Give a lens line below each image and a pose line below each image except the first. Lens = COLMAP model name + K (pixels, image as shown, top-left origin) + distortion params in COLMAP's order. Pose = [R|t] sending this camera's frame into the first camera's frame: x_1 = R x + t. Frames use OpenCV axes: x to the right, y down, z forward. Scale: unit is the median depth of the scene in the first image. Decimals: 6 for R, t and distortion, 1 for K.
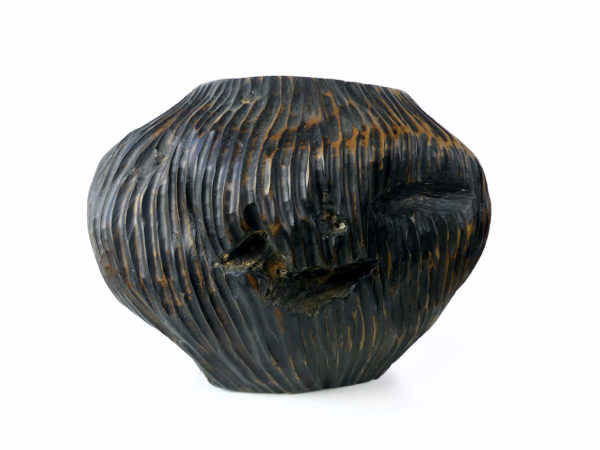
lens RADIAL K [[621.1, 0, 300.4], [0, 621.1, 225.4], [0, 0, 1]] dist [-0.003095, 0.000000]
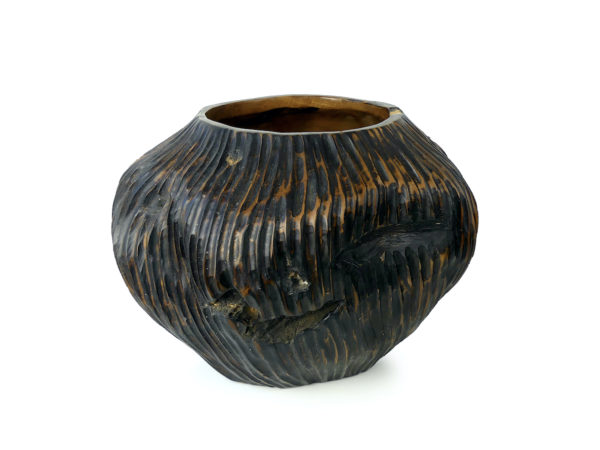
lens RADIAL K [[711.3, 0, 300.4], [0, 711.3, 224.8], [0, 0, 1]] dist [0.031673, 0.000000]
pose [[0.988403, 0.025176, -0.149755, 0.236787], [0.010725, 0.972127, 0.234211, -0.389317], [0.151477, -0.233101, 0.960582, -0.255648]]
